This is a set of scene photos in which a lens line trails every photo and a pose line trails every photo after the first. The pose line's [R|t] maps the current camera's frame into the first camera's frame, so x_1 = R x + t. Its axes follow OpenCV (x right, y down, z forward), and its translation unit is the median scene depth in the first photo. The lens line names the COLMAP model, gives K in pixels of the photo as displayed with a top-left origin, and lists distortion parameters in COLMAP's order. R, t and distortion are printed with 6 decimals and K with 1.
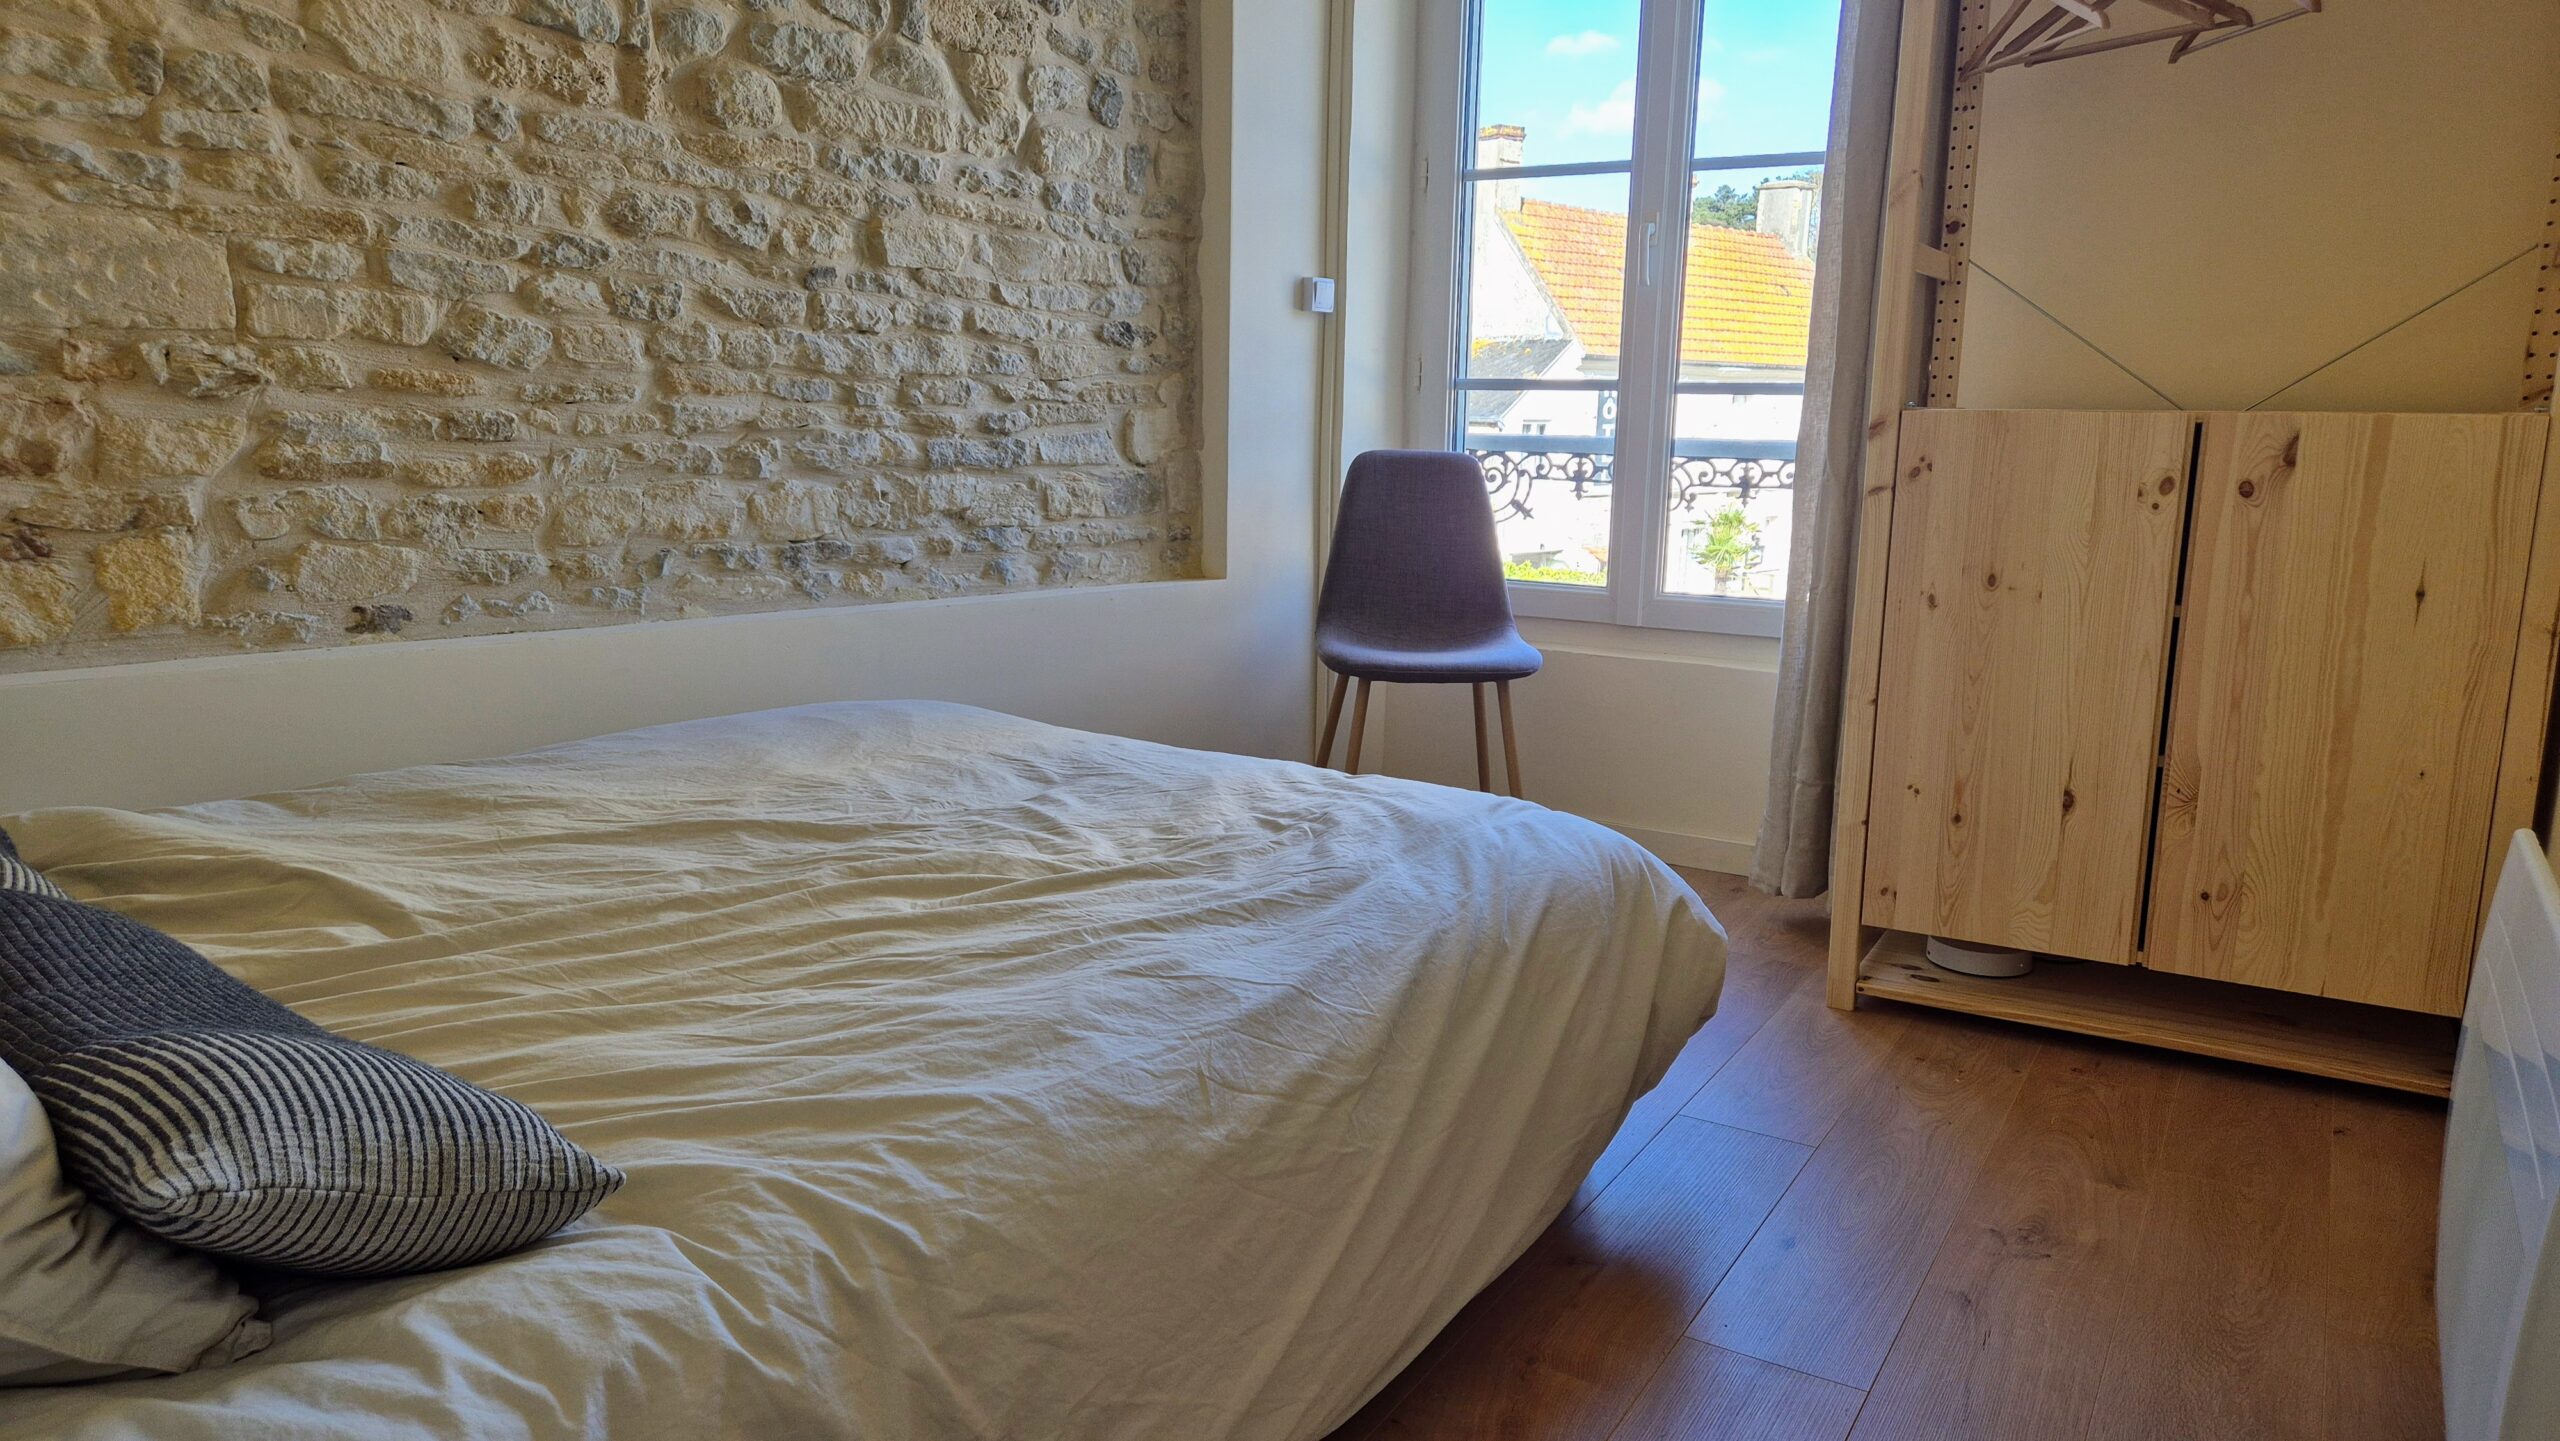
lens RADIAL K [[1700.0, 0, 1280.7], [0, 1700.0, 719.1], [0, 0, 1]] dist [0.073801, -0.059835]
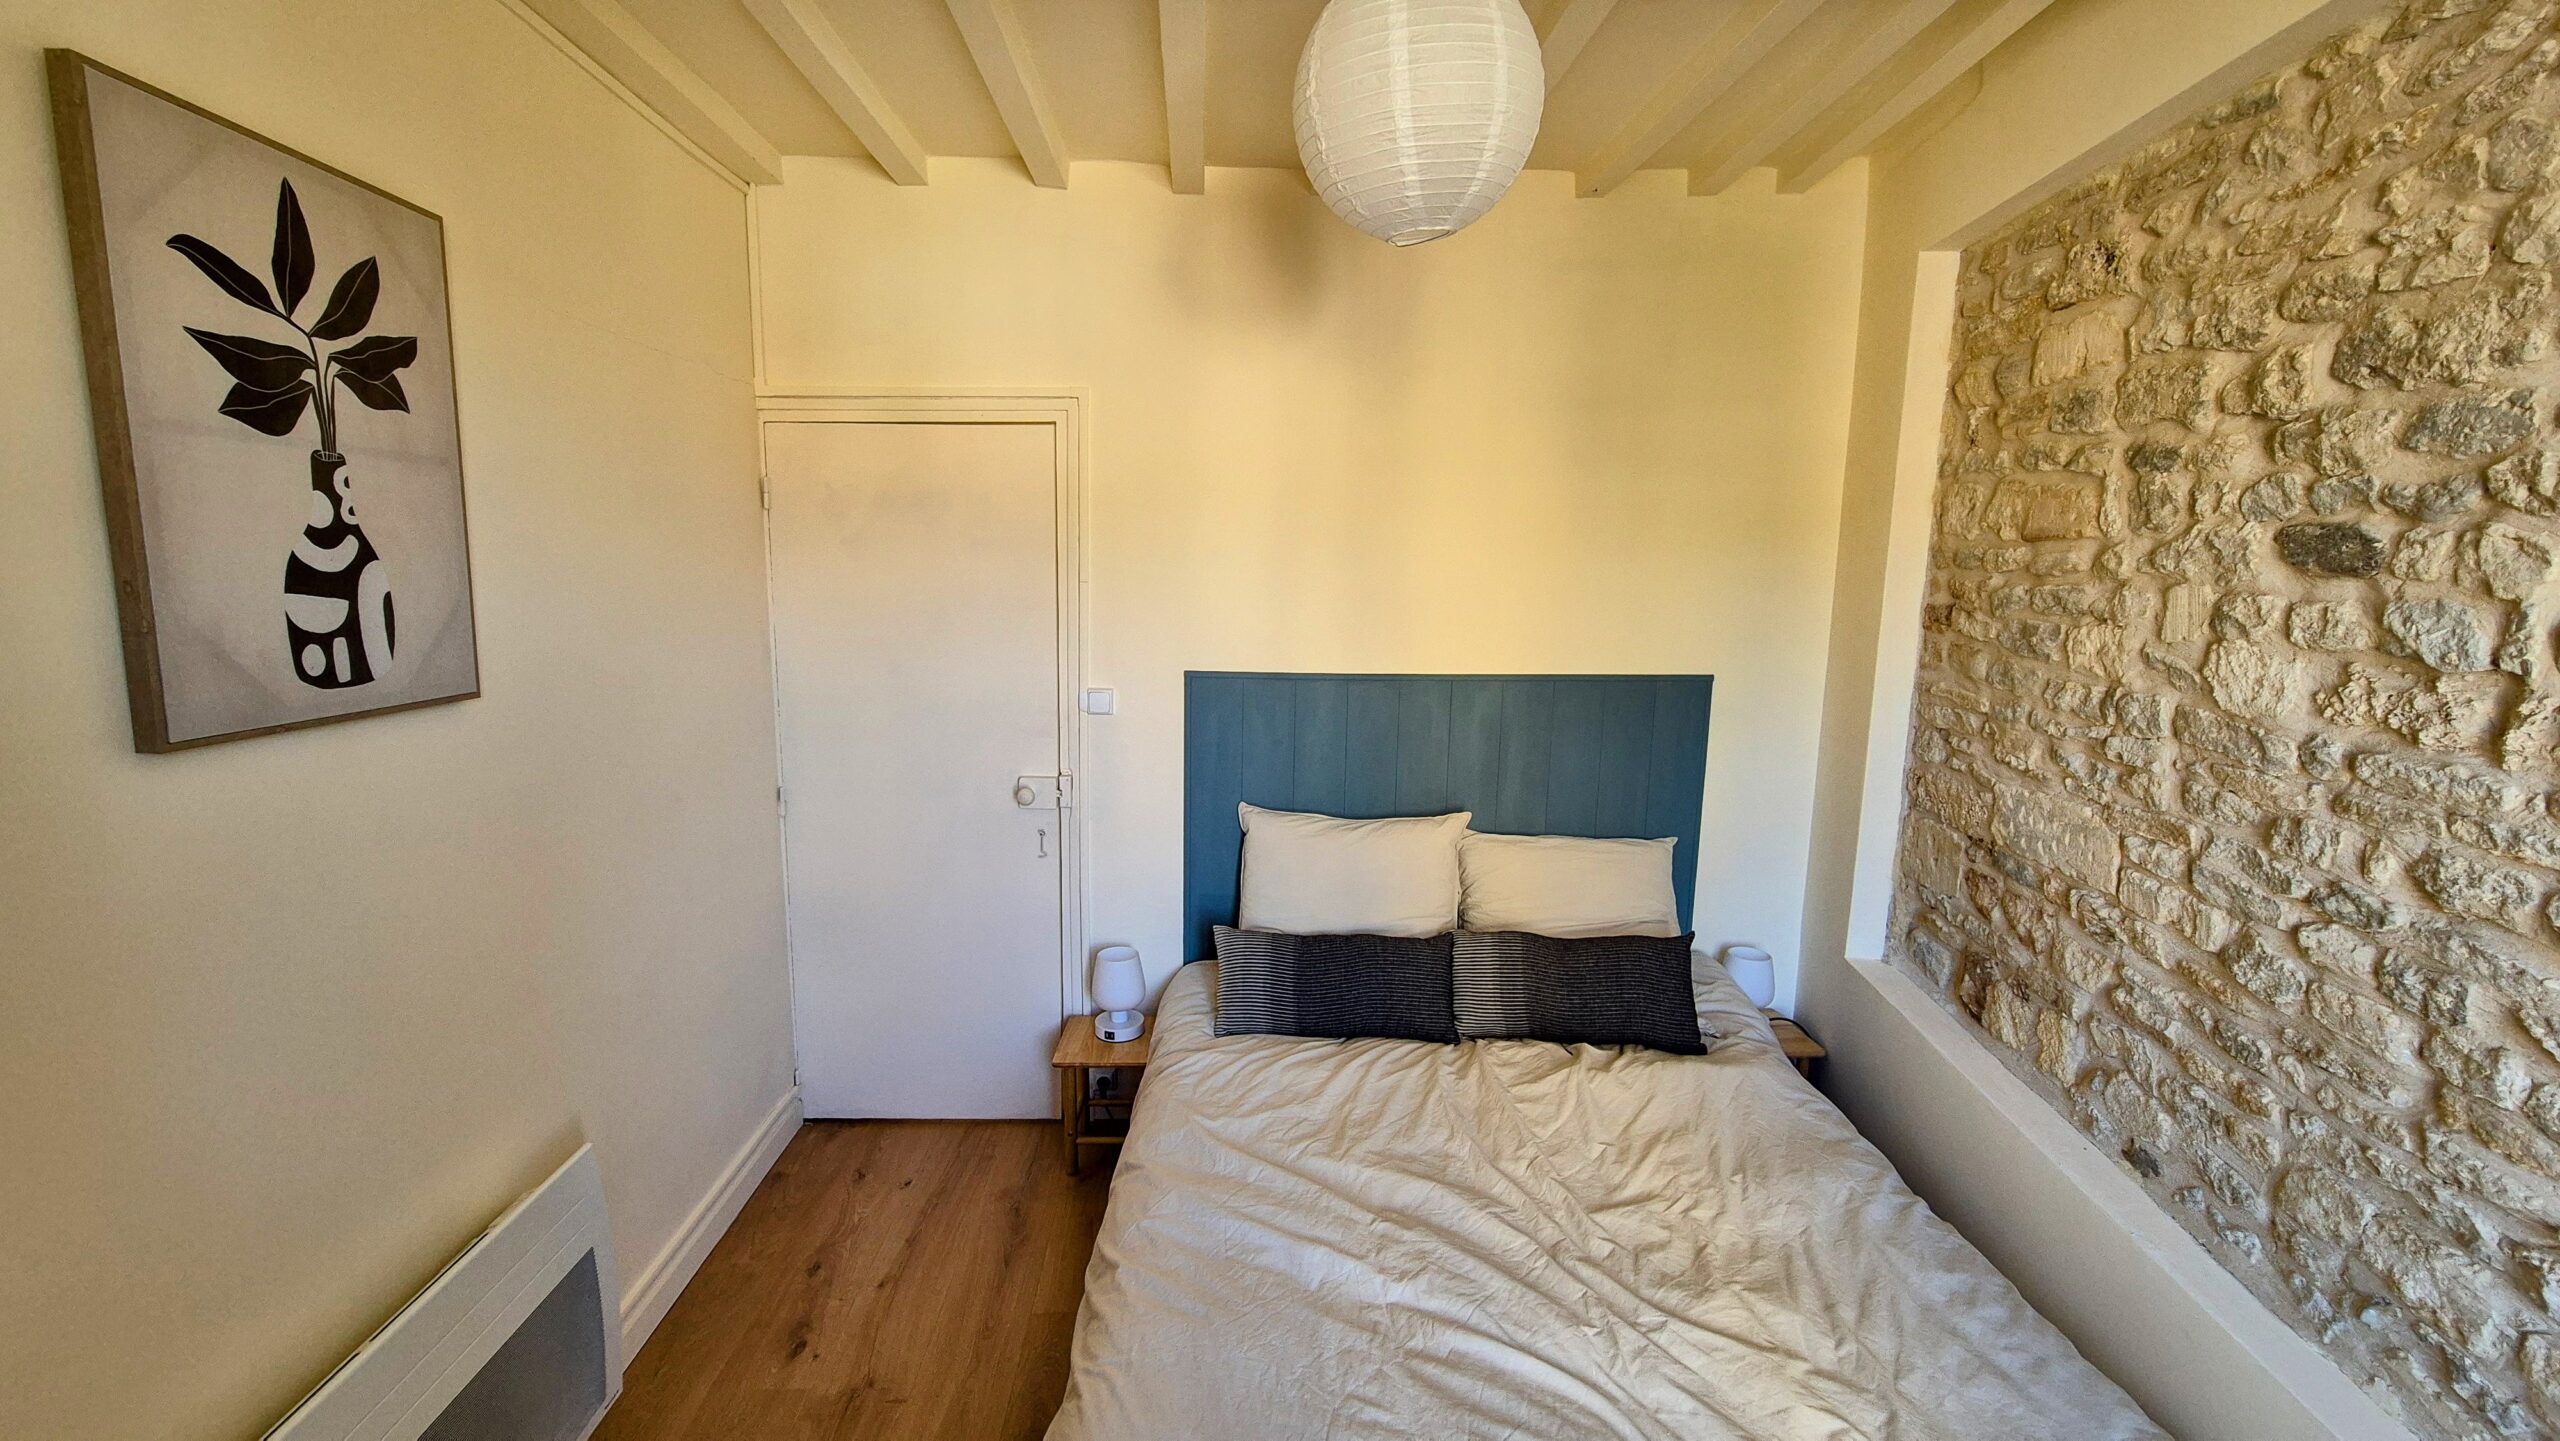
lens RADIAL K [[1042.0, 0, 1275.0], [0, 1042.0, 718.7], [0, 0, 1]] dist [-0.000801, 0.000479]
pose [[-0.824563, 0.056417, -0.562951, 0.315331], [-0.133465, 0.947538, 0.290447, -0.450624], [0.549803, 0.314626, -0.773774, 1.111505]]
